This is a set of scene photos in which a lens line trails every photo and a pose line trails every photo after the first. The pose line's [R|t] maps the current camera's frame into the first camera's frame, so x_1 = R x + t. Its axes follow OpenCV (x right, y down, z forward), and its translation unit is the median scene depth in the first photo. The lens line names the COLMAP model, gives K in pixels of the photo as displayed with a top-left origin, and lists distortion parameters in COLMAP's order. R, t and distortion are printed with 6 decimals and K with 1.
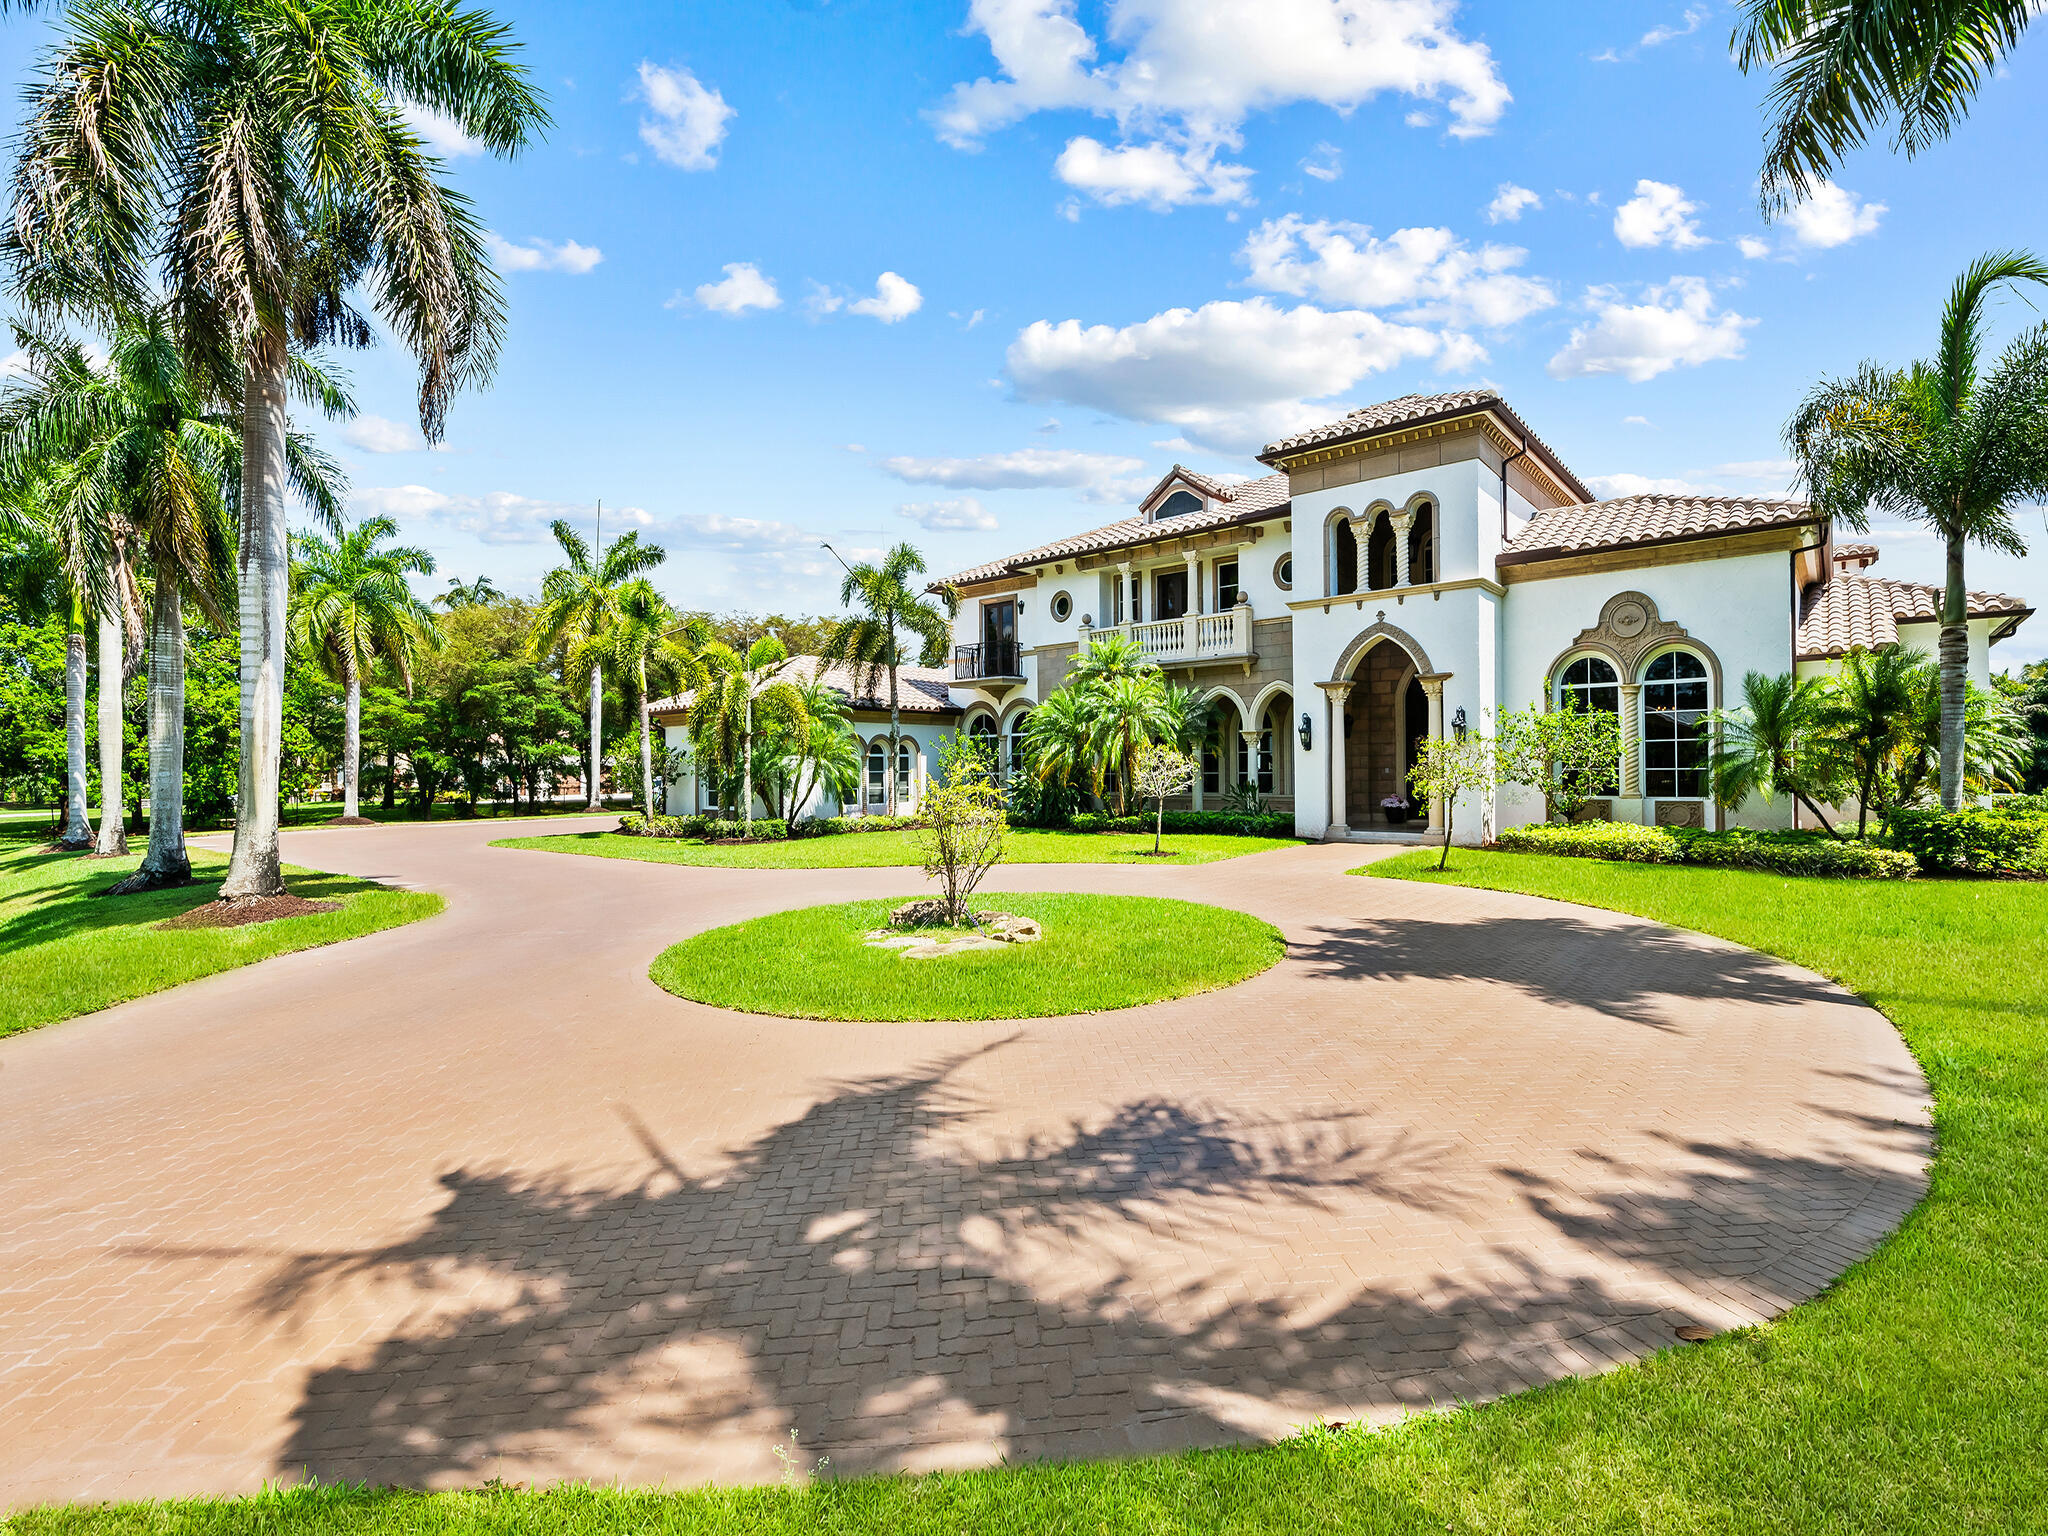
lens RADIAL K [[1016.5, 0, 1023.0], [0, 1016.5, 771.7], [0, 0, 1]] dist [0.001371, 0.000077]
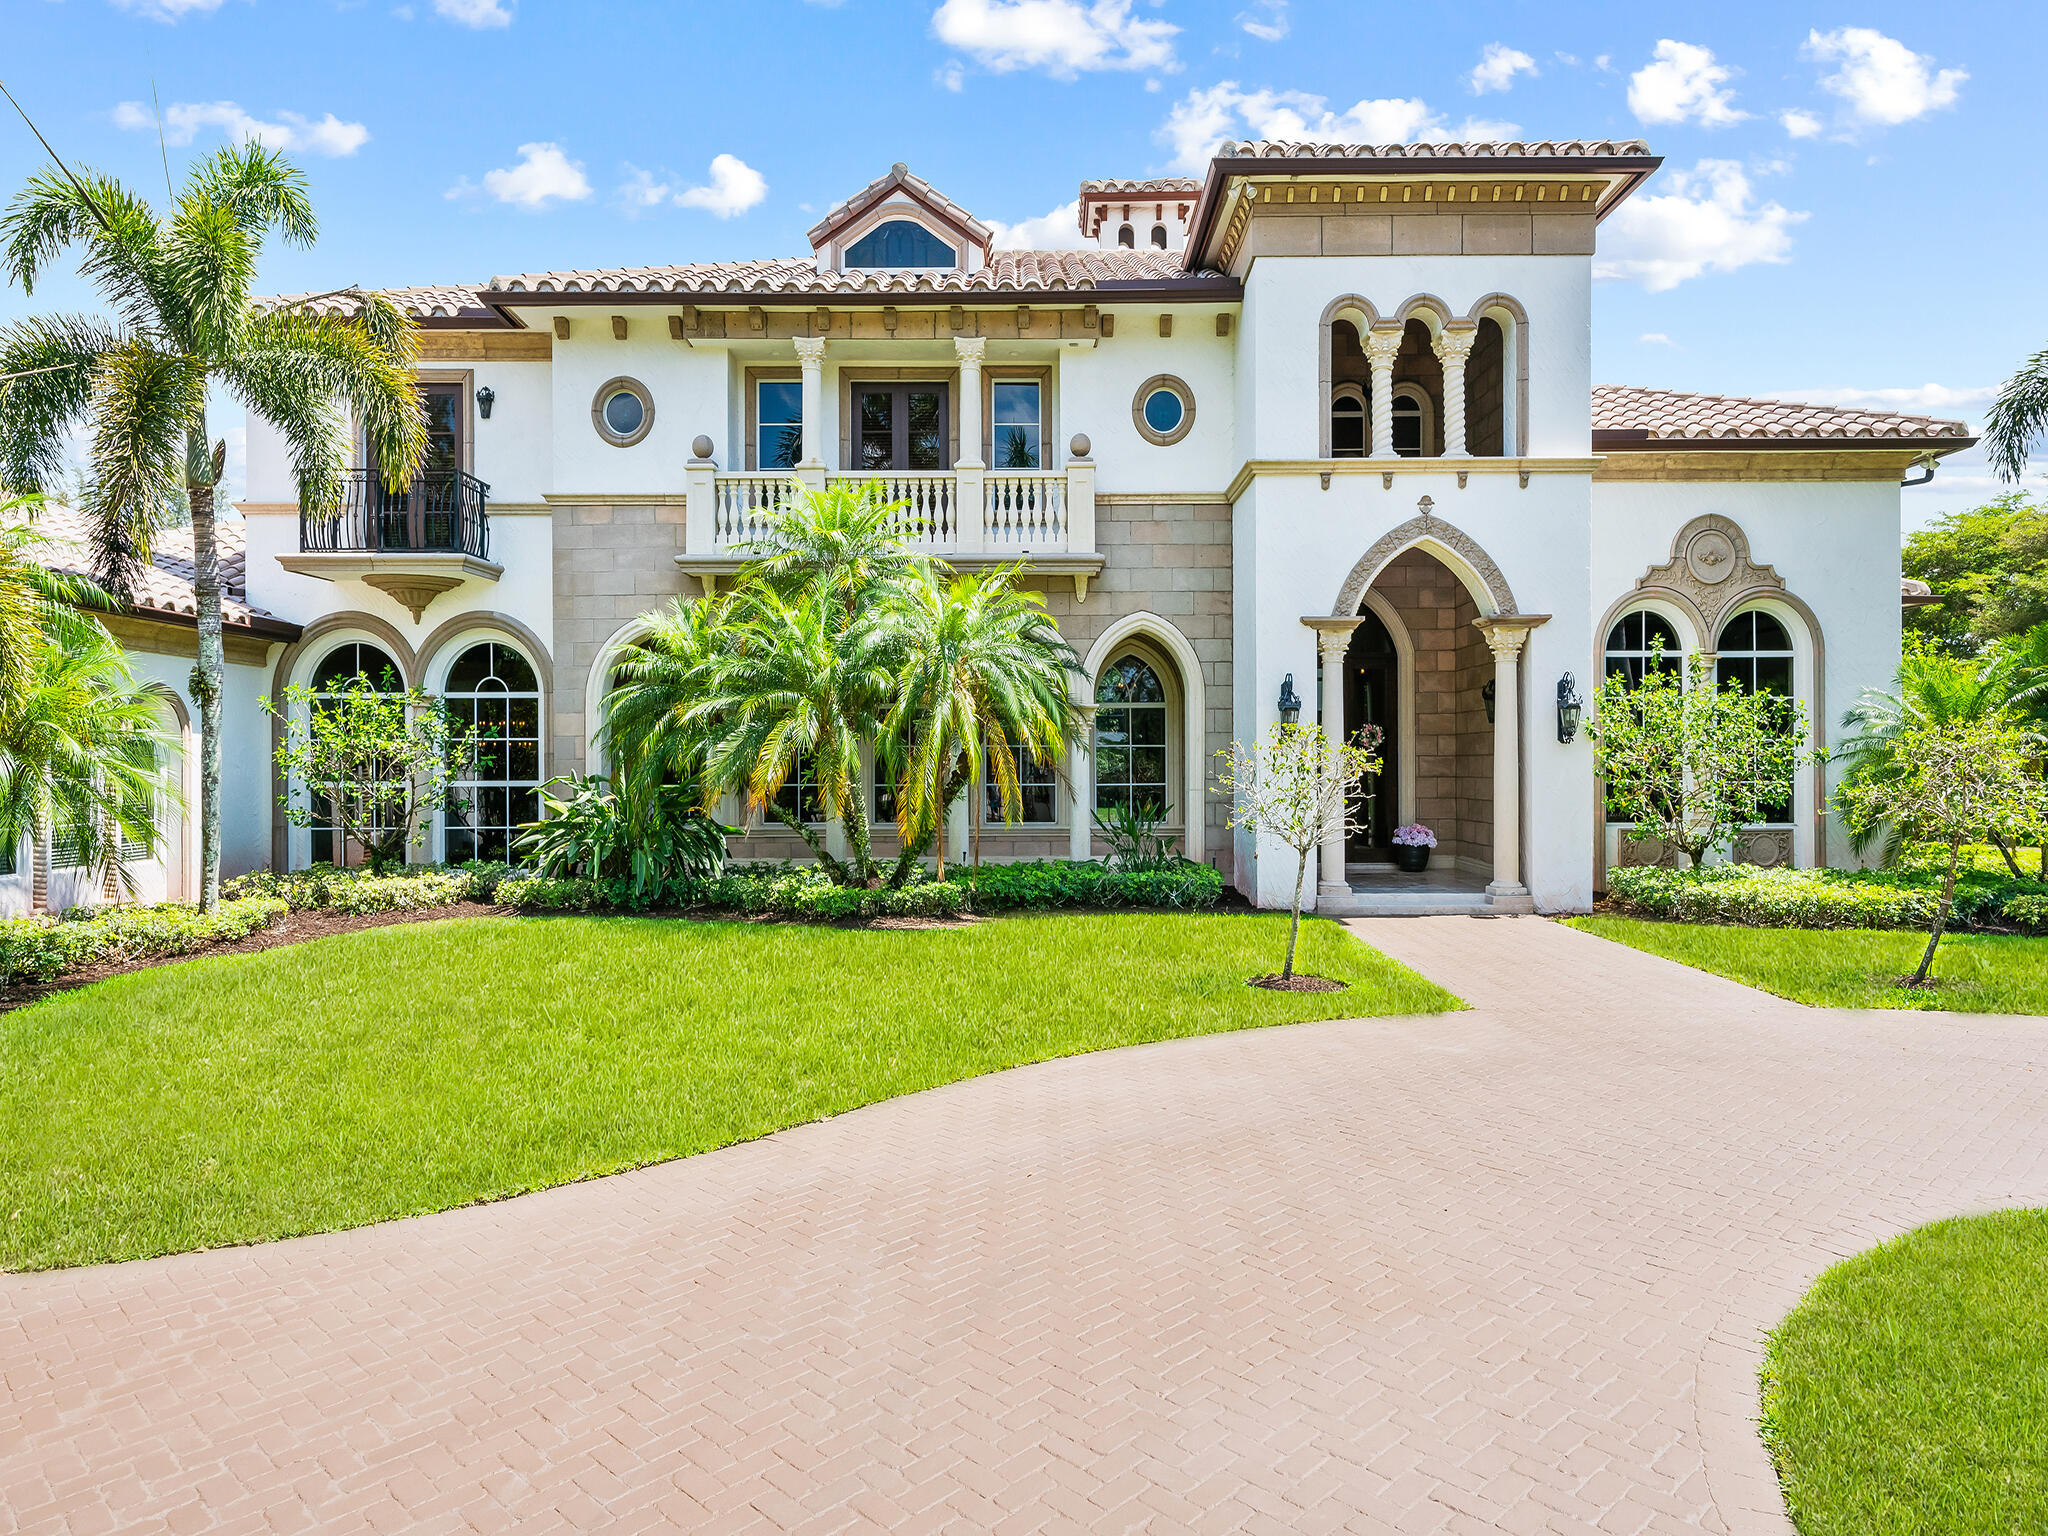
lens RADIAL K [[1282.3, 0, 1025.0], [0, 1282.3, 763.6], [0, 0, 1]] dist [0.015598, -0.002043]
pose [[0.747272, 0.007036, 0.664481, -0.238964], [-0.004268, 0.999974, -0.005789, -0.005868], [-0.664505, 0.001490, 0.747283, 0.533050]]
